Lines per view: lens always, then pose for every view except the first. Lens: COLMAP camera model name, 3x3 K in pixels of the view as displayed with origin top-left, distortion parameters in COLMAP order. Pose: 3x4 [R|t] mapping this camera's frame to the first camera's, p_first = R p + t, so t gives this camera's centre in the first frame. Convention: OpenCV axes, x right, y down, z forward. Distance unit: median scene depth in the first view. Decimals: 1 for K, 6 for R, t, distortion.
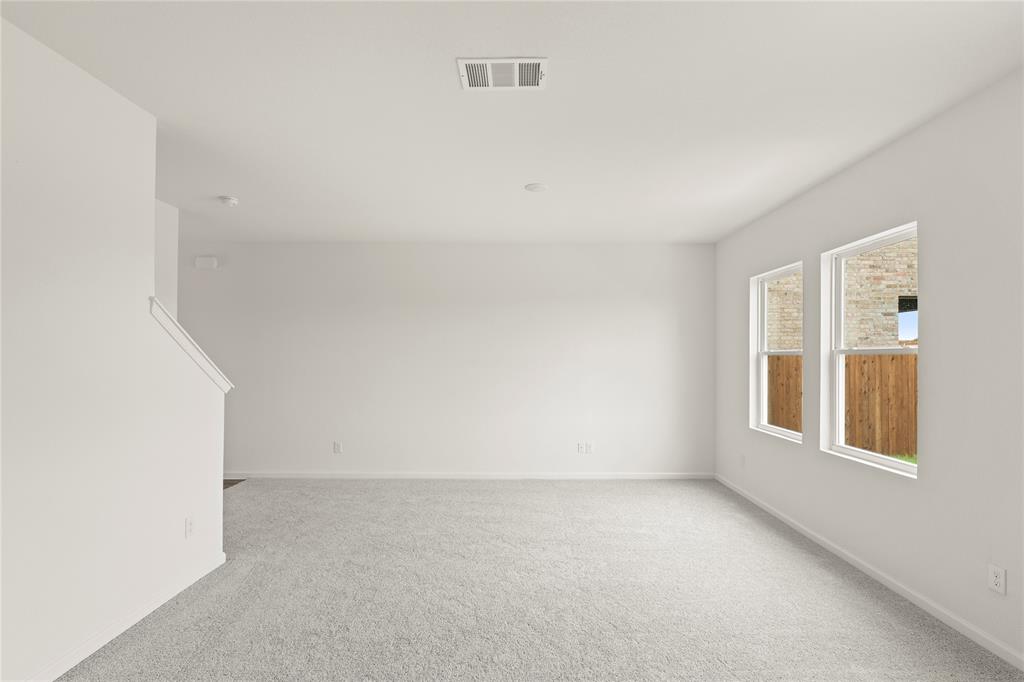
lens RADIAL K [[493.3, 0, 513.0], [0, 493.3, 349.4], [0, 0, 1]] dist [0.000199, 0.001186]
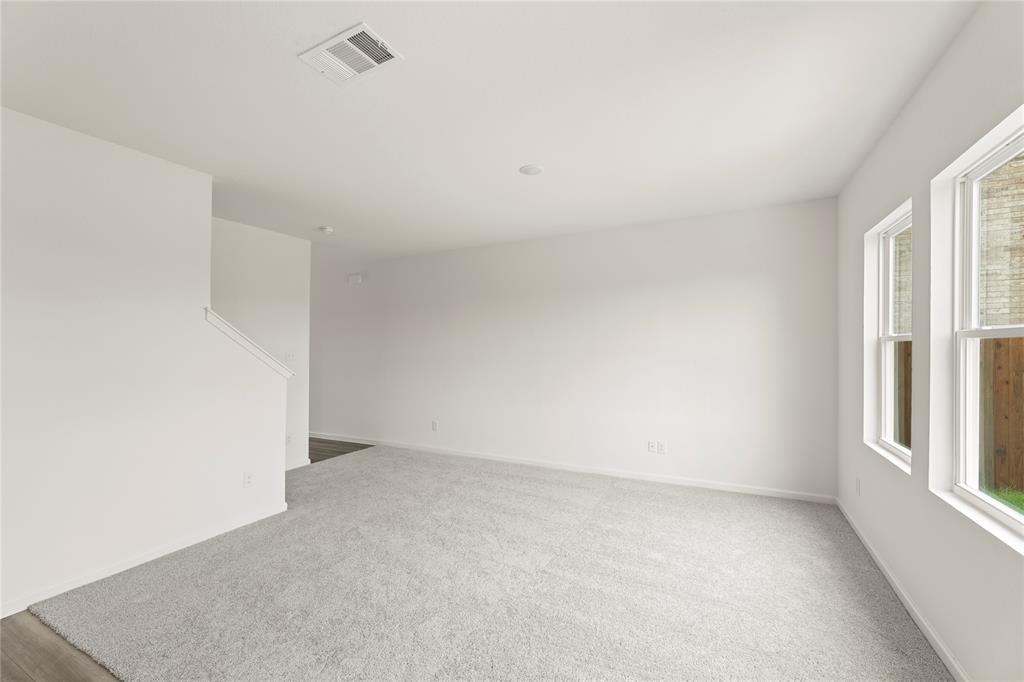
lens RADIAL K [[428.5, 0, 508.3], [0, 428.5, 341.6], [0, 0, 1]] dist [-0.002766, -0.000315]
pose [[0.879724, -0.018060, -0.475142, 0.374150], [0.018585, 0.999821, -0.003592, 0.005291], [0.475122, -0.005671, 0.879902, 0.238156]]
